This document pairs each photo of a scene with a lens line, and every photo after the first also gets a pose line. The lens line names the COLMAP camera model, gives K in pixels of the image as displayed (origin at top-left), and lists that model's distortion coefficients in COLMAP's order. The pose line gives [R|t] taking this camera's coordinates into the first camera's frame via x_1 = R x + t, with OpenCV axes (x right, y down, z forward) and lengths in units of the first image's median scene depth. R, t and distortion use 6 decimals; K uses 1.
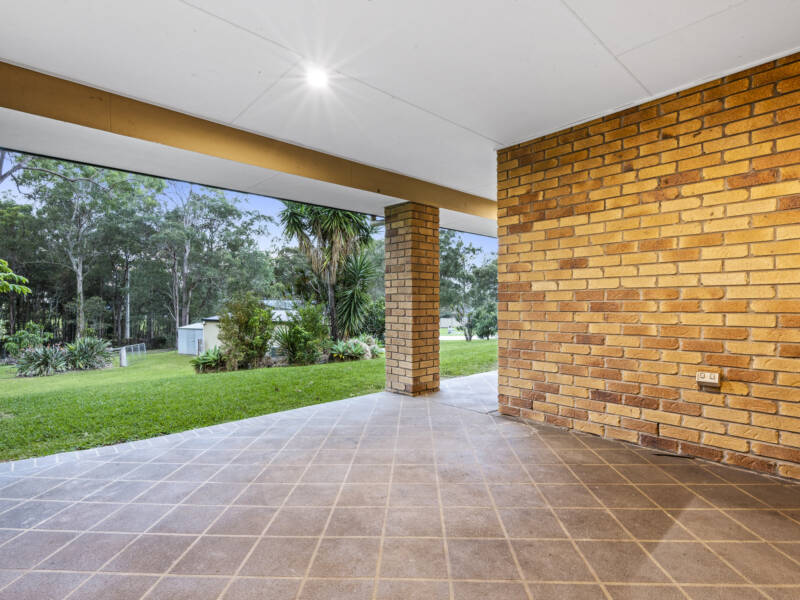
lens RADIAL K [[410.2, 0, 398.0], [0, 410.2, 303.3], [0, 0, 1]] dist [-0.007904, 0.002211]
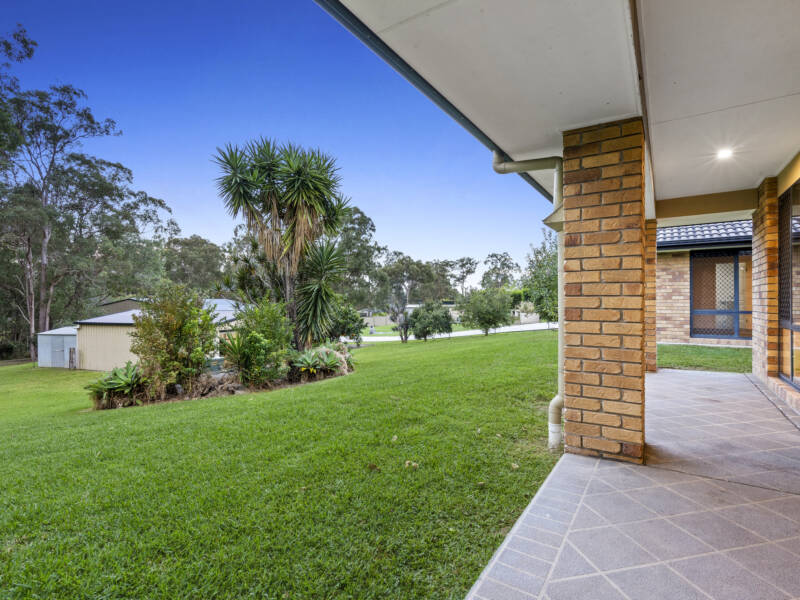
lens RADIAL K [[410.2, 0, 400.3], [0, 410.2, 301.6], [0, 0, 1]] dist [-0.007904, 0.002211]
pose [[0.968279, 0.000545, 0.249872, -0.071838], [-0.000100, 0.999998, -0.001790, 0.000854], [-0.249872, 0.001708, 0.968277, 0.091148]]
